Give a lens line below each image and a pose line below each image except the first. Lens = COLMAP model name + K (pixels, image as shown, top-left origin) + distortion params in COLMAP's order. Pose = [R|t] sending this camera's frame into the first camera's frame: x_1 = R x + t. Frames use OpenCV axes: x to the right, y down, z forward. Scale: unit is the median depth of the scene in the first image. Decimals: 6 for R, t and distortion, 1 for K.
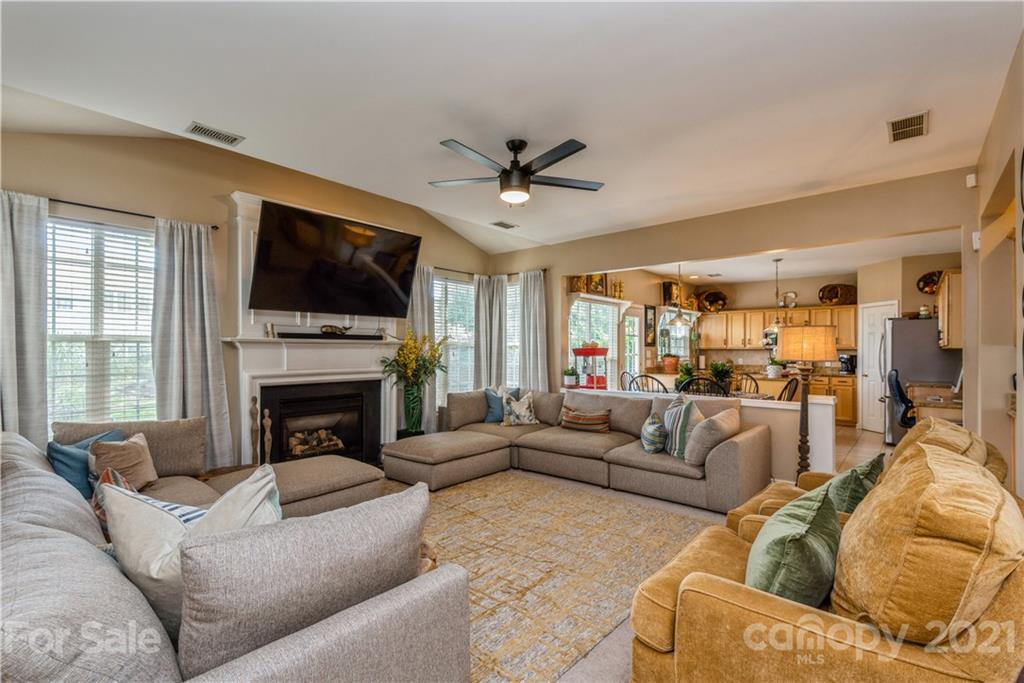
lens RADIAL K [[459.8, 0, 515.0], [0, 459.8, 346.1], [0, 0, 1]] dist [0.036698, -0.023182]
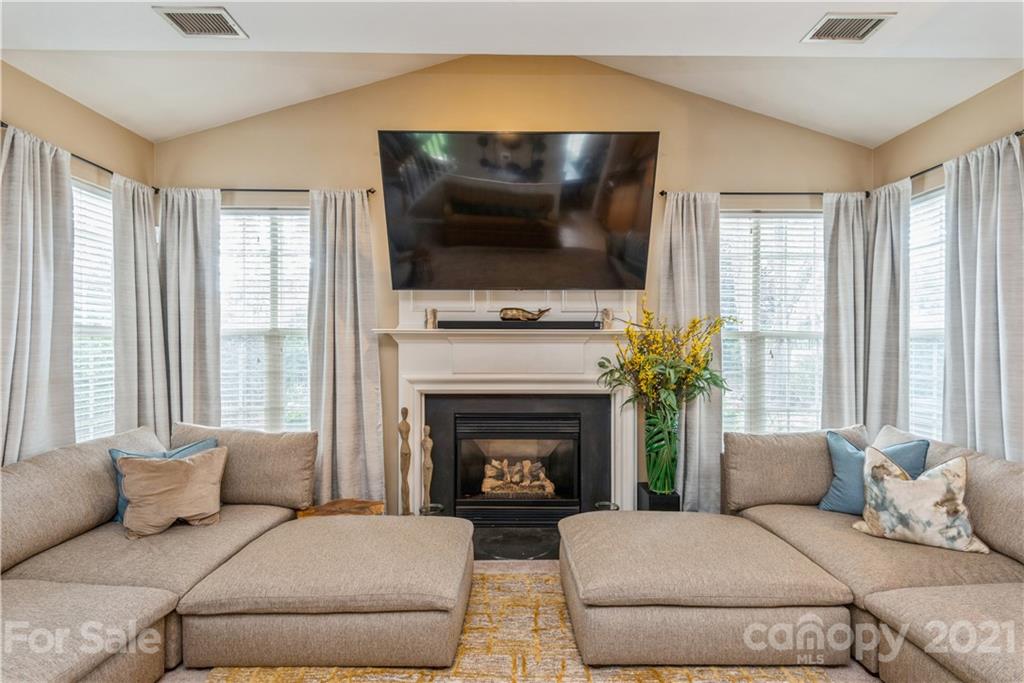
lens RADIAL K [[459.8, 0, 515.0], [0, 459.8, 346.1], [0, 0, 1]] dist [0.036698, -0.023182]
pose [[0.660469, 0.005316, -0.750835, 0.080698], [0.004213, 0.999933, 0.010786, 0.002020], [0.750842, -0.010287, 0.660402, 0.482898]]
